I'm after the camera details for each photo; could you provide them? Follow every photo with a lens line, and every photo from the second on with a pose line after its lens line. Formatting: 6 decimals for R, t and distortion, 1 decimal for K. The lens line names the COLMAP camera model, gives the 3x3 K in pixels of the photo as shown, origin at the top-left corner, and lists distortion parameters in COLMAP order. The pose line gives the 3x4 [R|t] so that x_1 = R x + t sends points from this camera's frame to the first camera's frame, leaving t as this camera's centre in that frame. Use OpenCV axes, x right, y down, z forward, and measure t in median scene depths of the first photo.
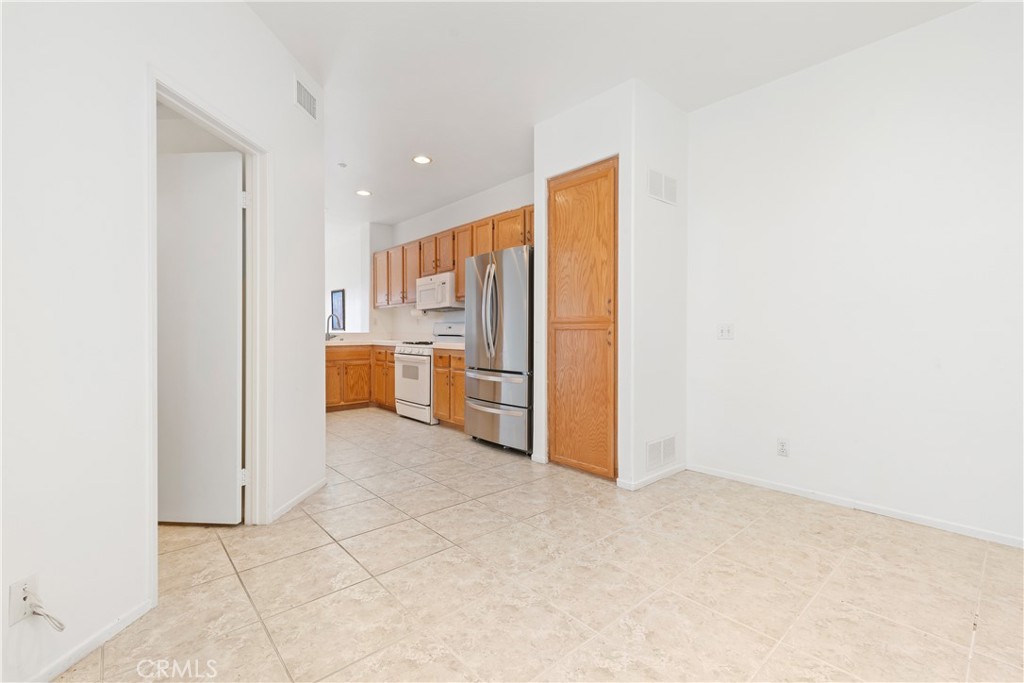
lens RADIAL K [[446.5, 0, 510.1], [0, 446.5, 335.9], [0, 0, 1]] dist [0.008249, -0.004901]
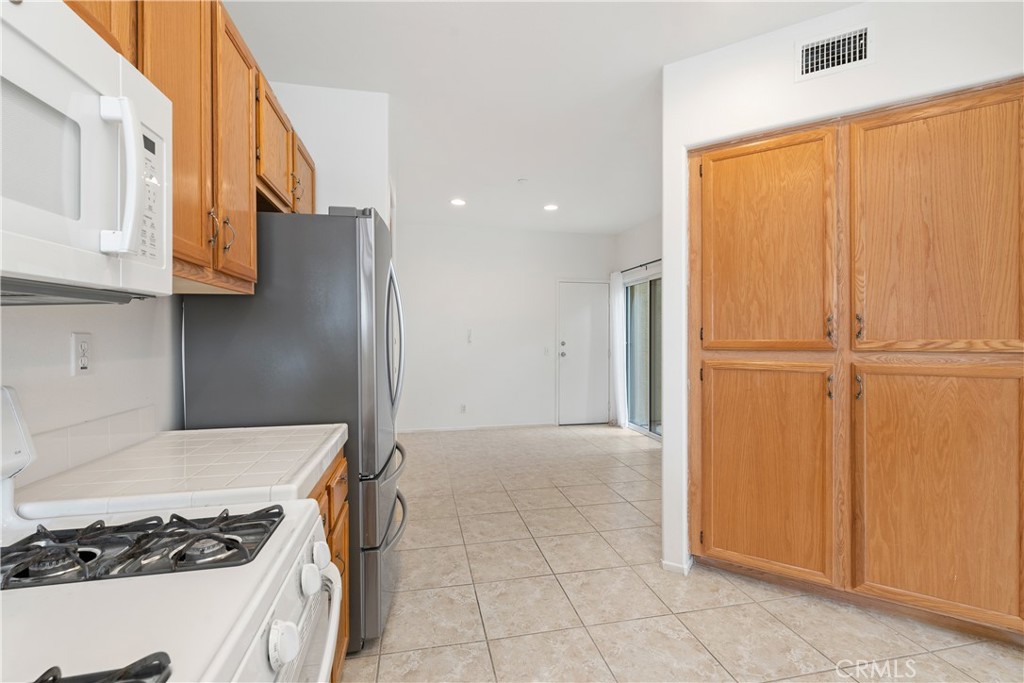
lens RADIAL K [[446.5, 0, 510.1], [0, 446.5, 335.9], [0, 0, 1]] dist [0.008249, -0.004901]
pose [[-0.870814, 0.002864, 0.491604, -0.629752], [0.007871, 0.999936, 0.008116, -0.094094], [-0.491549, 0.010937, -0.870781, 2.009426]]
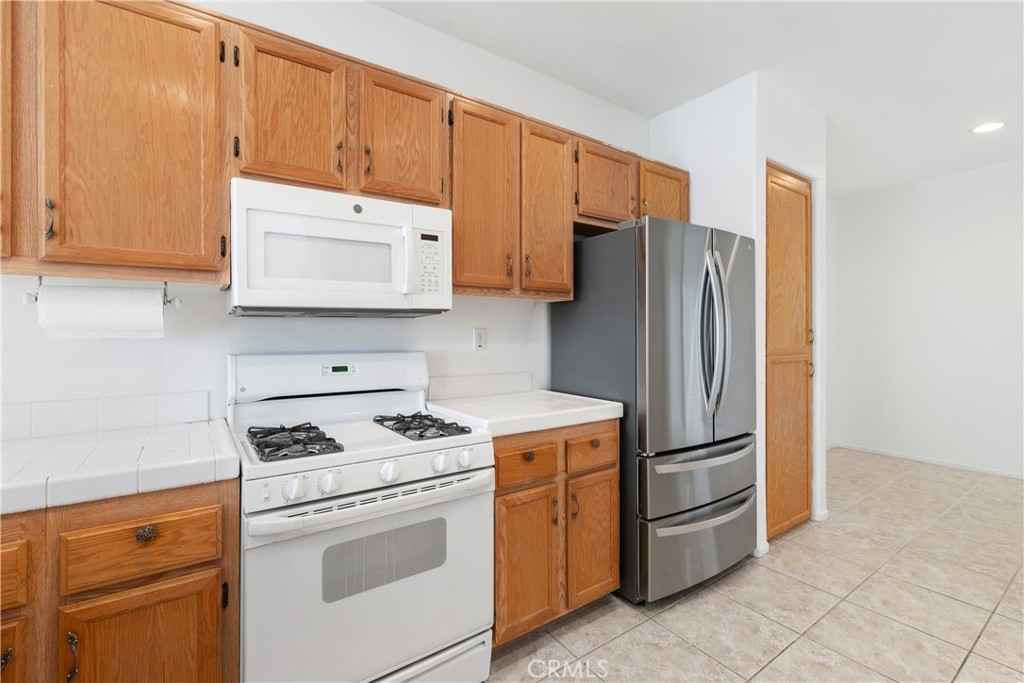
lens RADIAL K [[446.5, 0, 510.1], [0, 446.5, 335.9], [0, 0, 1]] dist [0.008249, -0.004901]
pose [[0.116319, -0.003962, 0.993204, -0.876869], [0.009869, 0.999947, 0.002834, -0.084504], [-0.993163, 0.009473, 0.116352, 1.682713]]
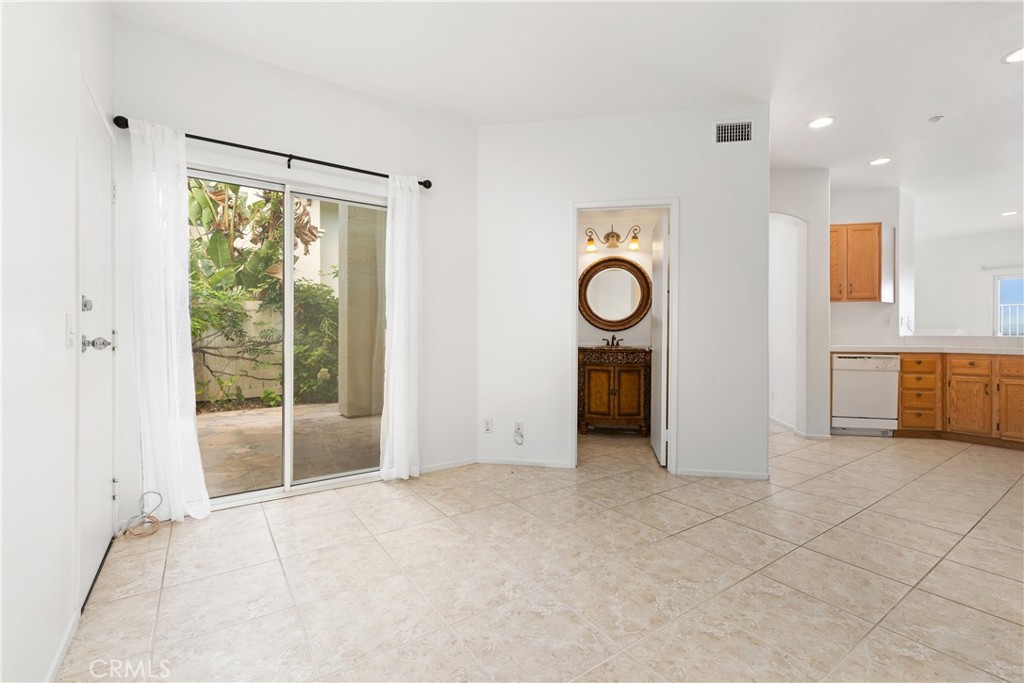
lens RADIAL K [[446.5, 0, 510.1], [0, 446.5, 335.9], [0, 0, 1]] dist [0.008249, -0.004901]
pose [[-0.117485, 0.005815, -0.993058, 0.762049], [-0.012623, 0.999893, 0.007349, -0.003470], [0.992994, 0.013399, -0.117399, 0.581763]]
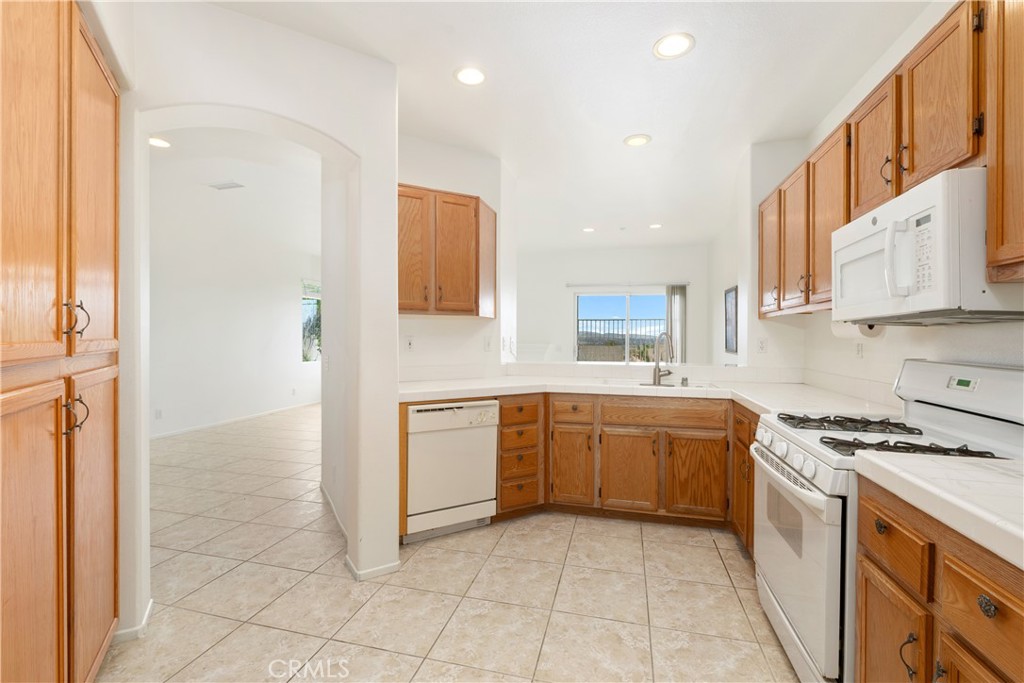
lens RADIAL K [[446.5, 0, 510.1], [0, 446.5, 335.9], [0, 0, 1]] dist [0.008249, -0.004901]
pose [[0.559740, 0.002356, -0.828665, -0.123776], [-0.015532, 0.999850, -0.007649, -0.082998], [0.828523, 0.017153, 0.559693, 1.221371]]
